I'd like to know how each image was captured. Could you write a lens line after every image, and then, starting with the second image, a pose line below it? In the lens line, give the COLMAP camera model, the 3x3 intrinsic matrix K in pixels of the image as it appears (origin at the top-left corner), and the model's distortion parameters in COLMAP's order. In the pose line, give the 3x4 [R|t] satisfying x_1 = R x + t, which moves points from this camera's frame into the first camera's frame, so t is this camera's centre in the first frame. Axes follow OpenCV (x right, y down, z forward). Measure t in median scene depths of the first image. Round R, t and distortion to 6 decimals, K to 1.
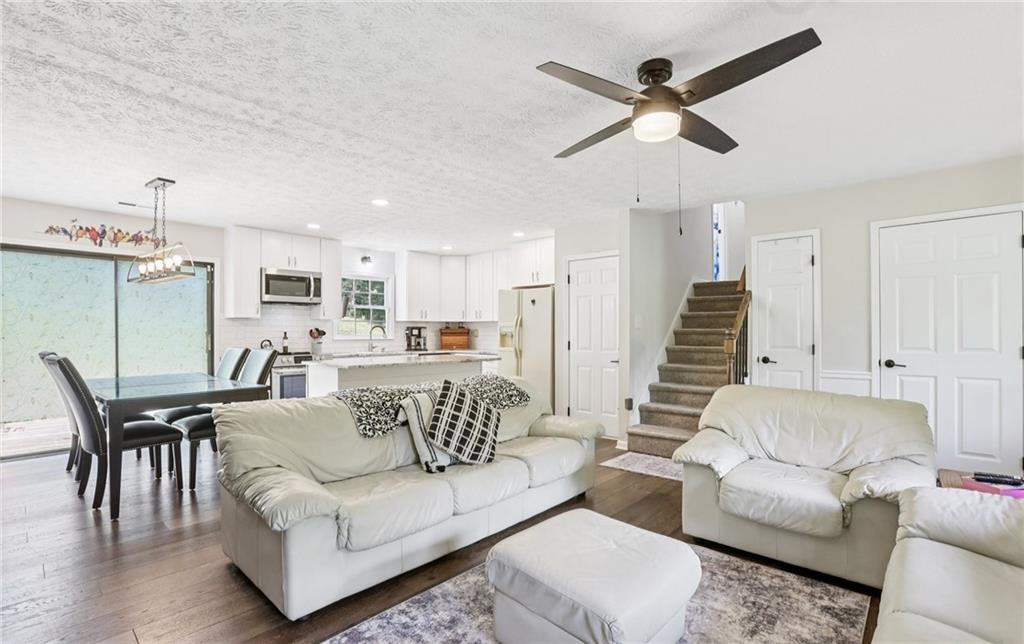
lens RADIAL K [[481.2, 0, 512.0], [0, 481.2, 322.0], [0, 0, 1]] dist [-0.066777, 0.030921]
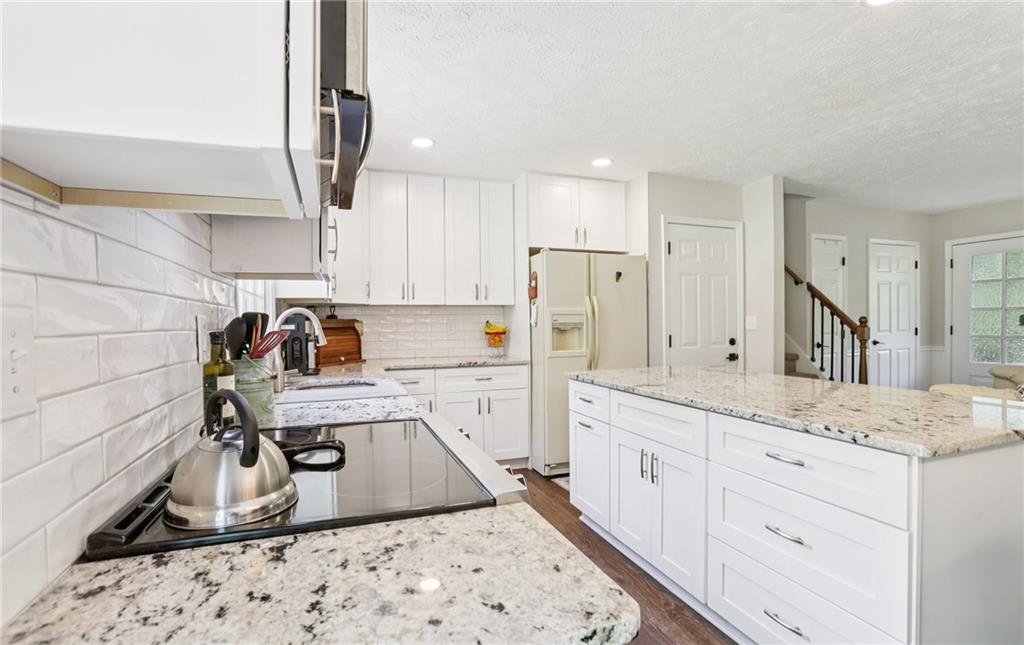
lens RADIAL K [[481.2, 0, 512.0], [0, 481.2, 322.5], [0, 0, 1]] dist [-0.066777, 0.030921]
pose [[0.470478, -0.005702, 0.882393, -0.576121], [-0.007081, 0.999923, 0.010236, 0.014541], [-0.882383, -0.011064, 0.470401, 0.818391]]
